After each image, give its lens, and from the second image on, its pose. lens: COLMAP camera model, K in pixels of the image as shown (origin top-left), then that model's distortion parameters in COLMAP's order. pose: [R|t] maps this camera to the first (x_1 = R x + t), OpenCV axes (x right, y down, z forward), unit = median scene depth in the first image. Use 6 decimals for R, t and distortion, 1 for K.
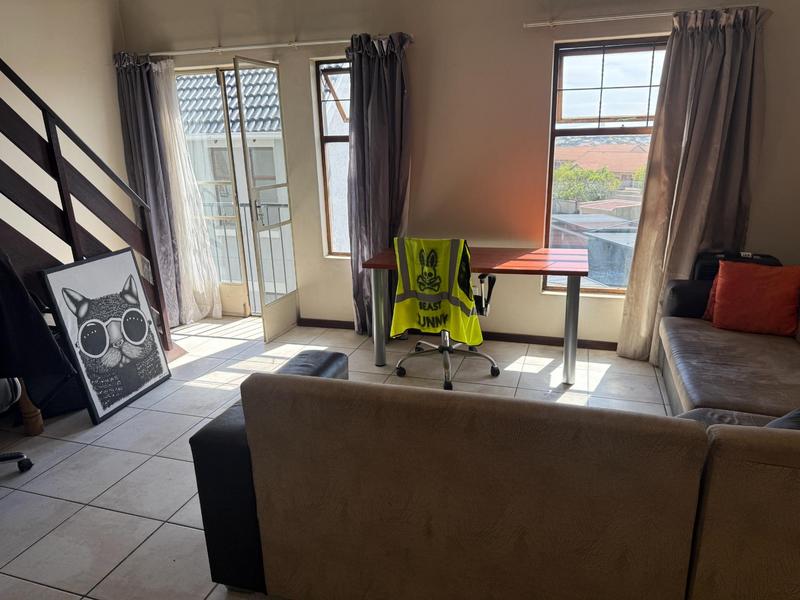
lens RADIAL K [[560.6, 0, 400.0], [0, 560.6, 300.0], [0, 0, 1]] dist [0.071936, -0.087531]
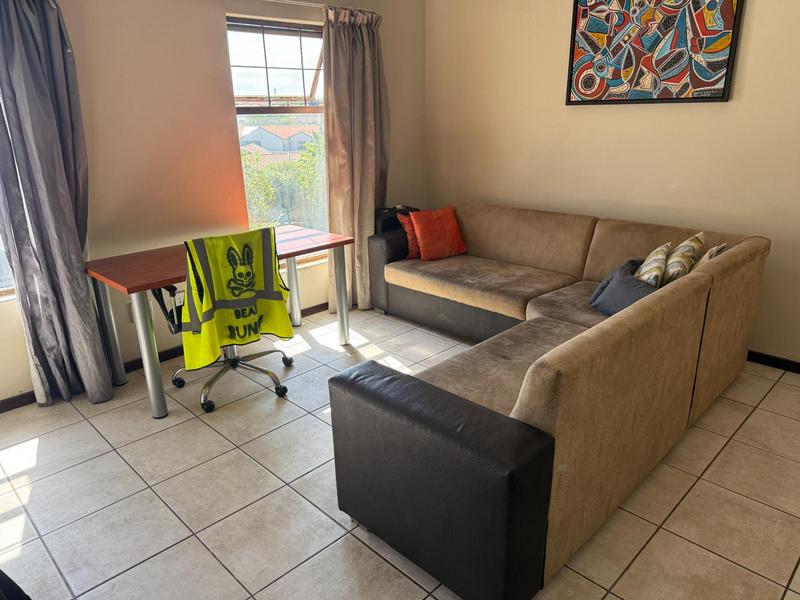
lens RADIAL K [[560.6, 0, 400.0], [0, 560.6, 300.0], [0, 0, 1]] dist [0.071936, -0.087531]
pose [[0.459204, -0.268811, 0.846683, -0.564194], [0.250279, 0.953656, 0.167034, -0.090968], [-0.852345, 0.135205, 0.505200, 0.364281]]
